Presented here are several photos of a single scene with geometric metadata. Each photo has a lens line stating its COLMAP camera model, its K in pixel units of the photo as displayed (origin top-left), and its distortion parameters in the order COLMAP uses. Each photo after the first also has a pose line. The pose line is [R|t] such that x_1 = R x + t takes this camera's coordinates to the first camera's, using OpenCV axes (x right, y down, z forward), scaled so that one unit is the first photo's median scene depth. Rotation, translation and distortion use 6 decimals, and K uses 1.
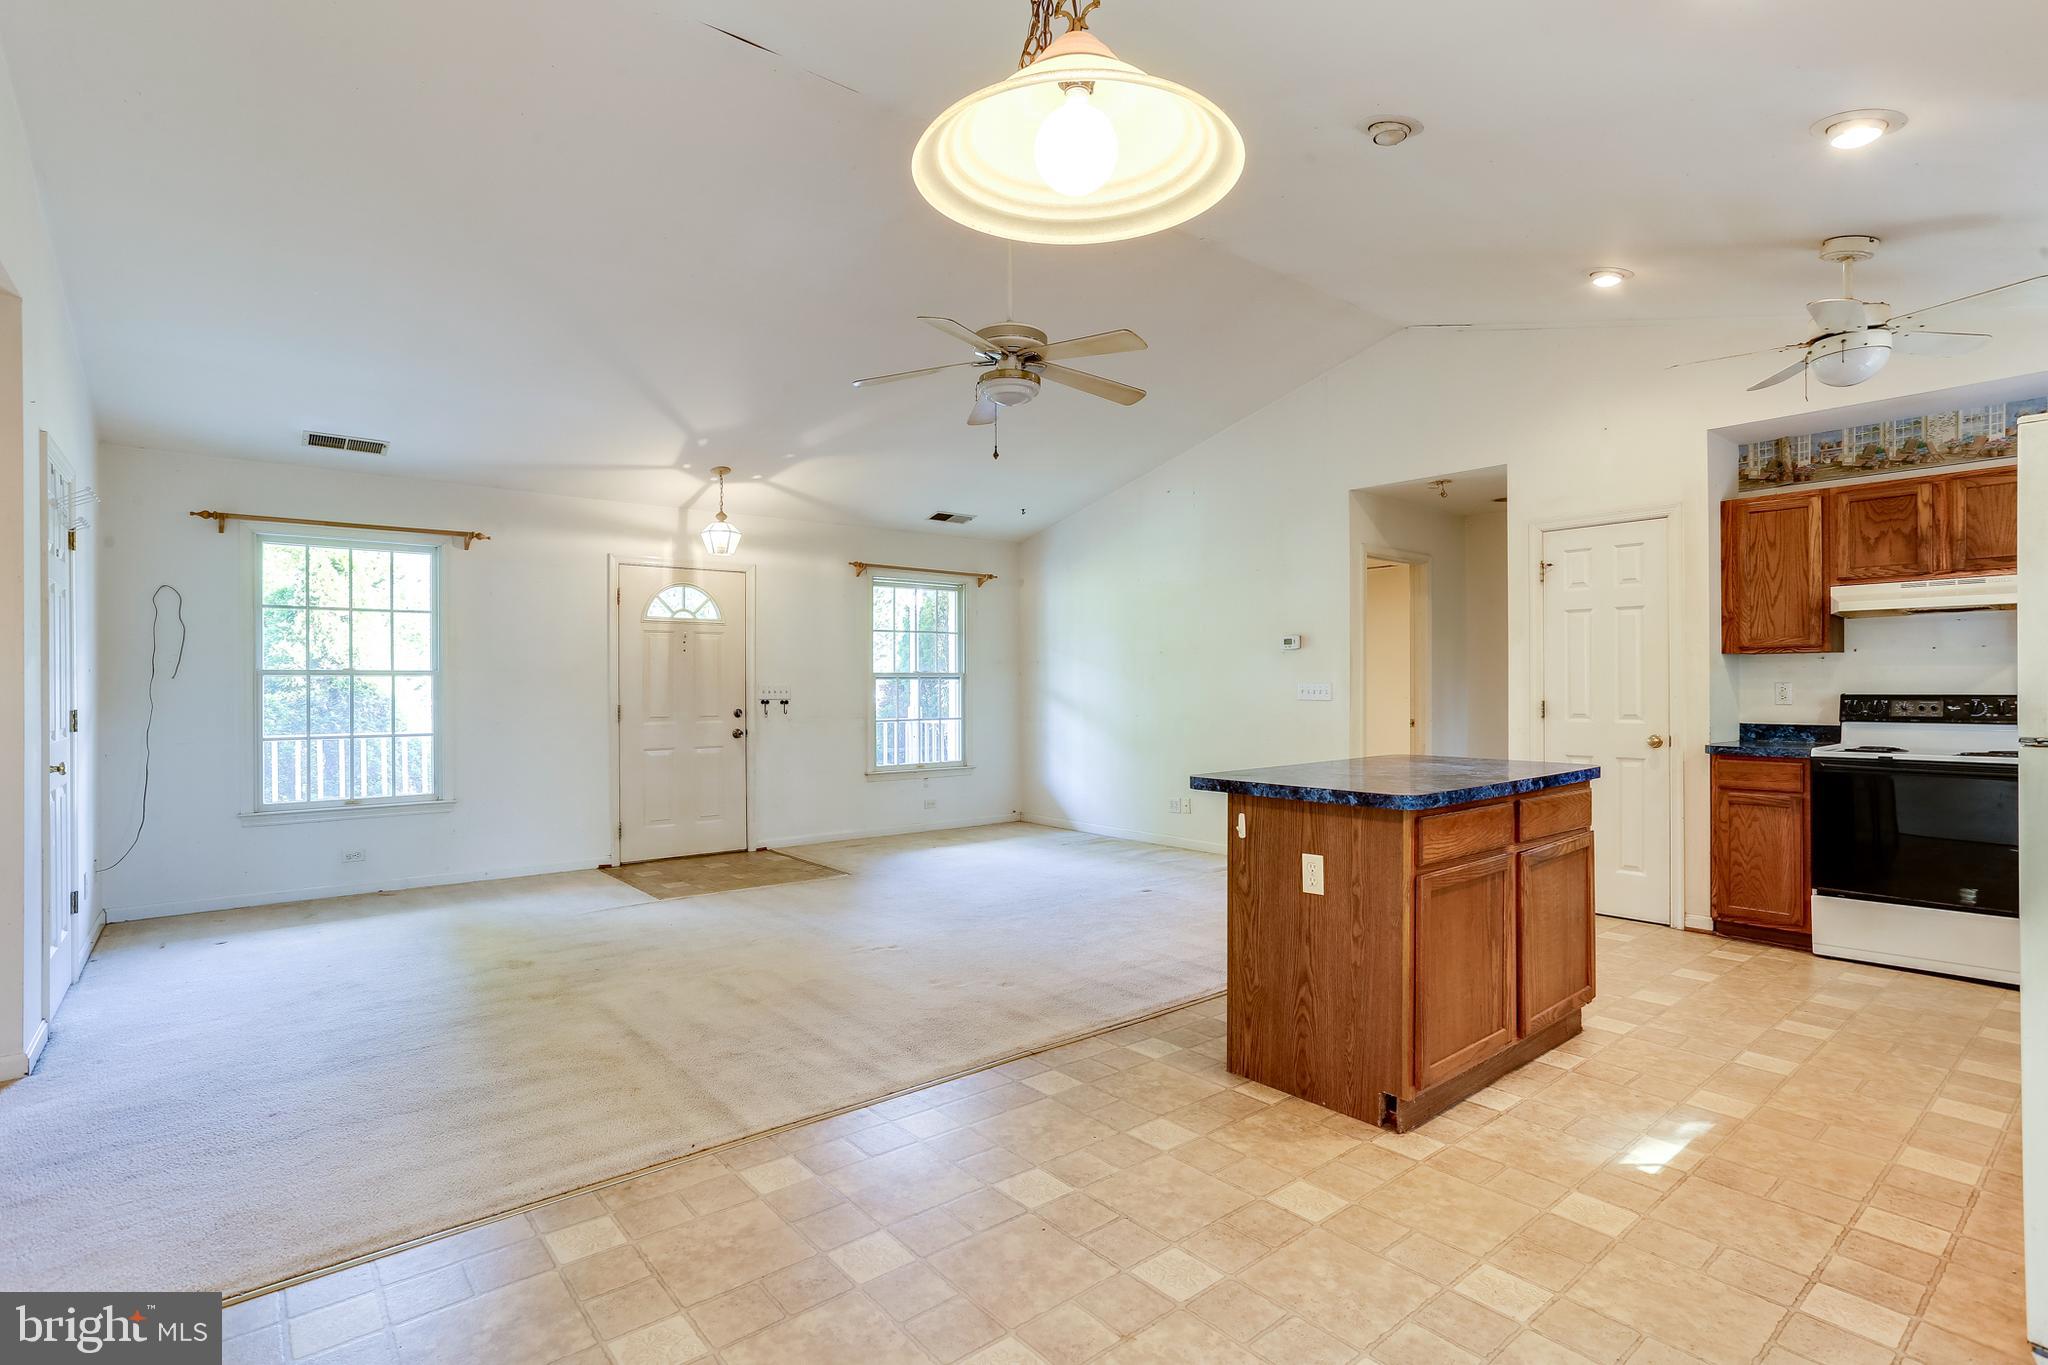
lens RADIAL K [[1009.8, 0, 1009.8], [0, 1009.8, 685.8], [0, 0, 1]] dist [-0.066806, 0.045382]
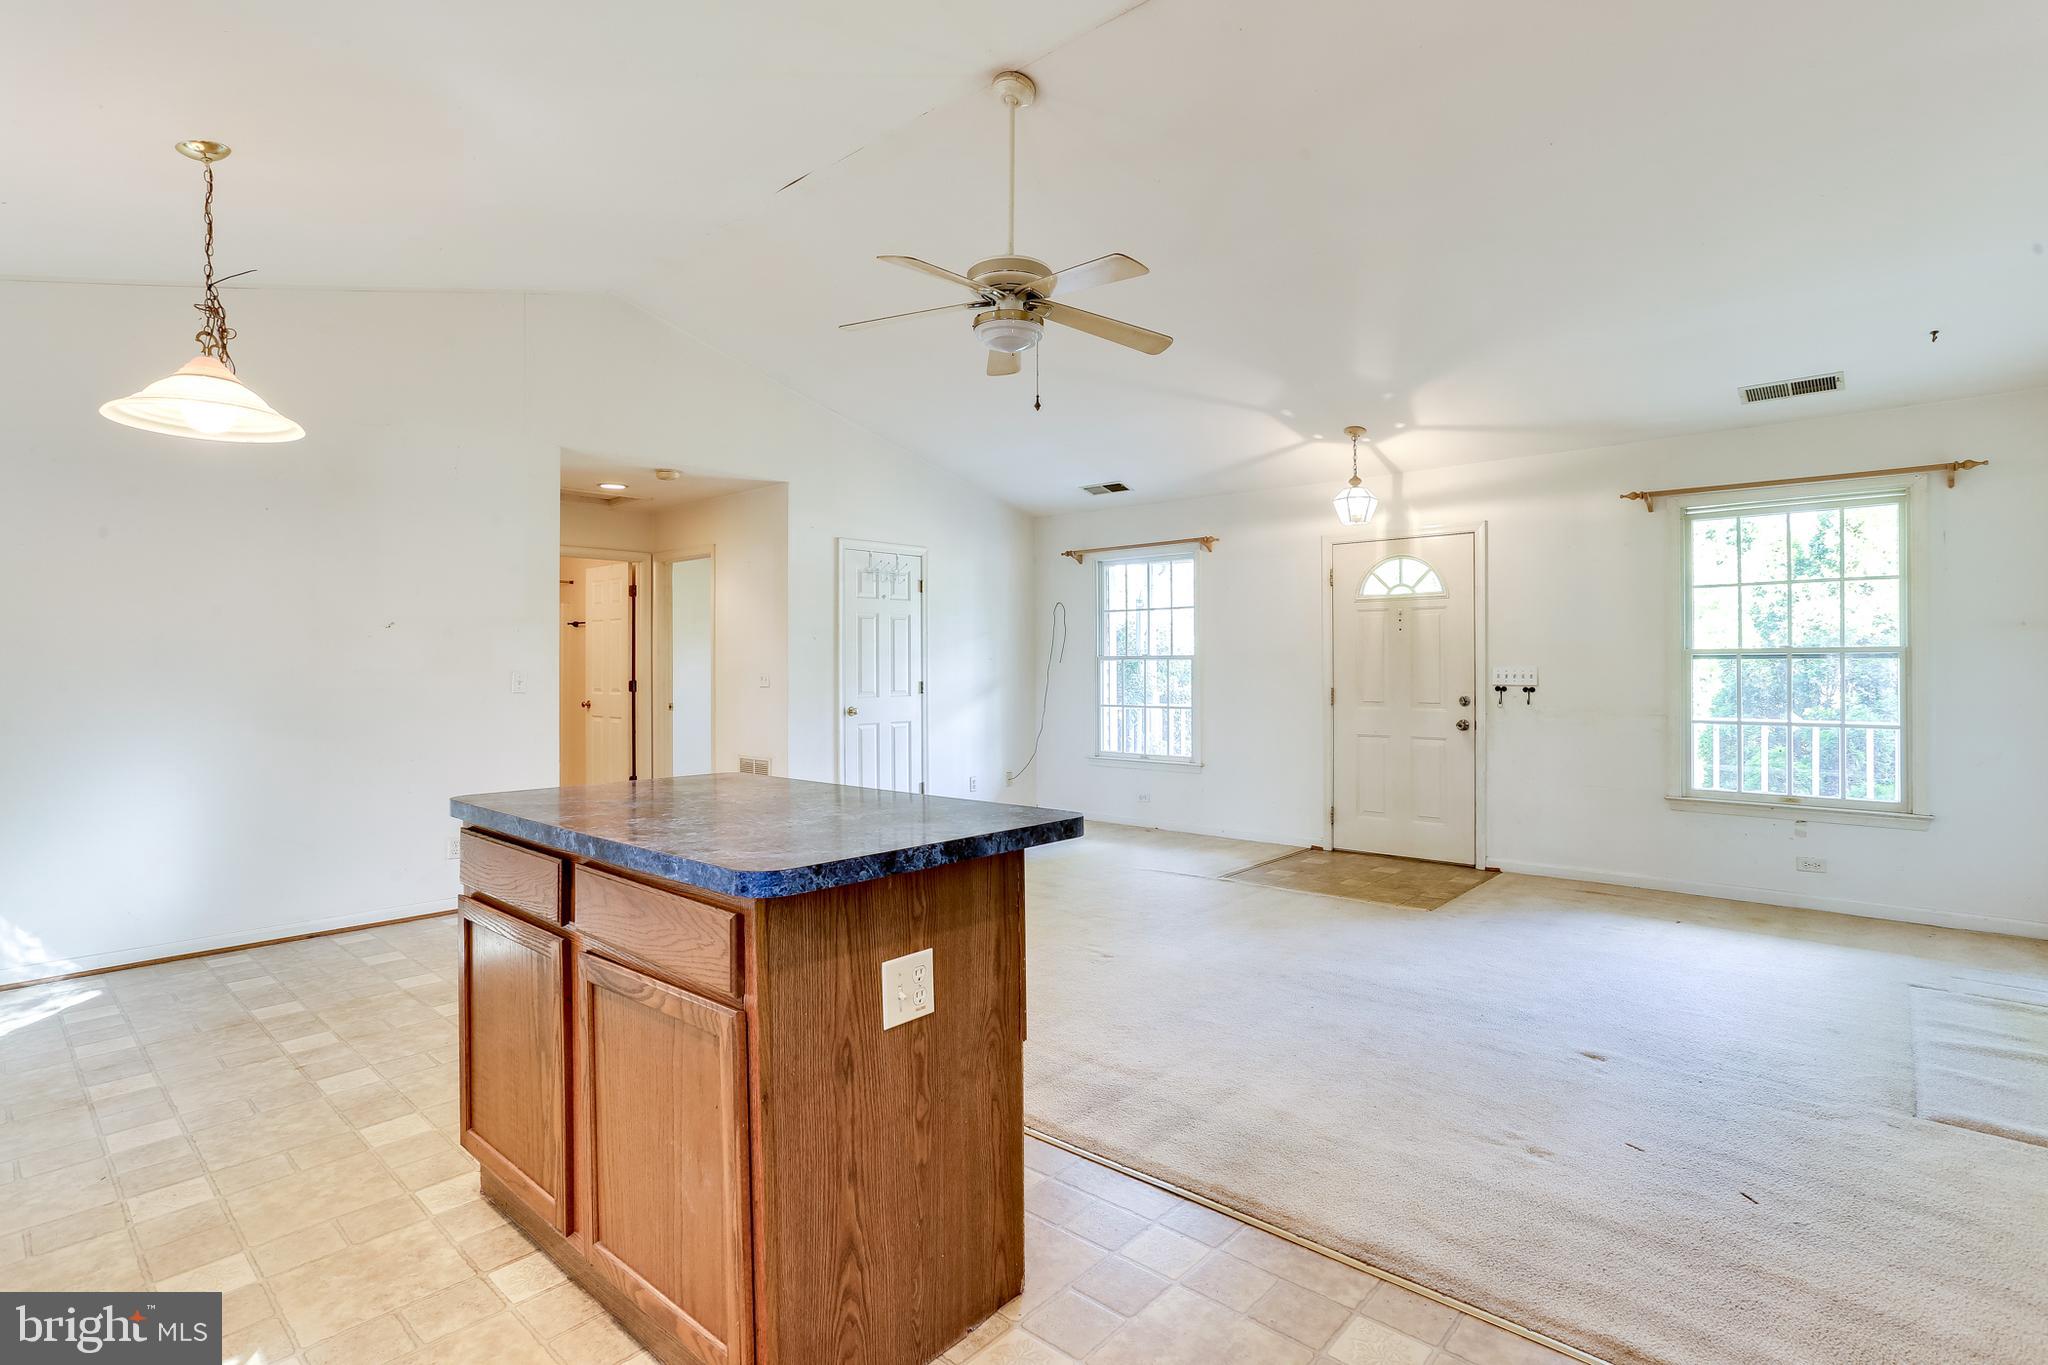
lens RADIAL K [[982.4, 0, 985.3], [0, 982.4, 663.8], [0, 0, 1]] dist [-0.045681, 0.019905]
pose [[0.145234, -0.003622, -0.989391, 0.705542], [-0.002433, 0.999989, -0.004018, 0.000287], [0.989394, 0.002990, 0.145224, 0.720562]]
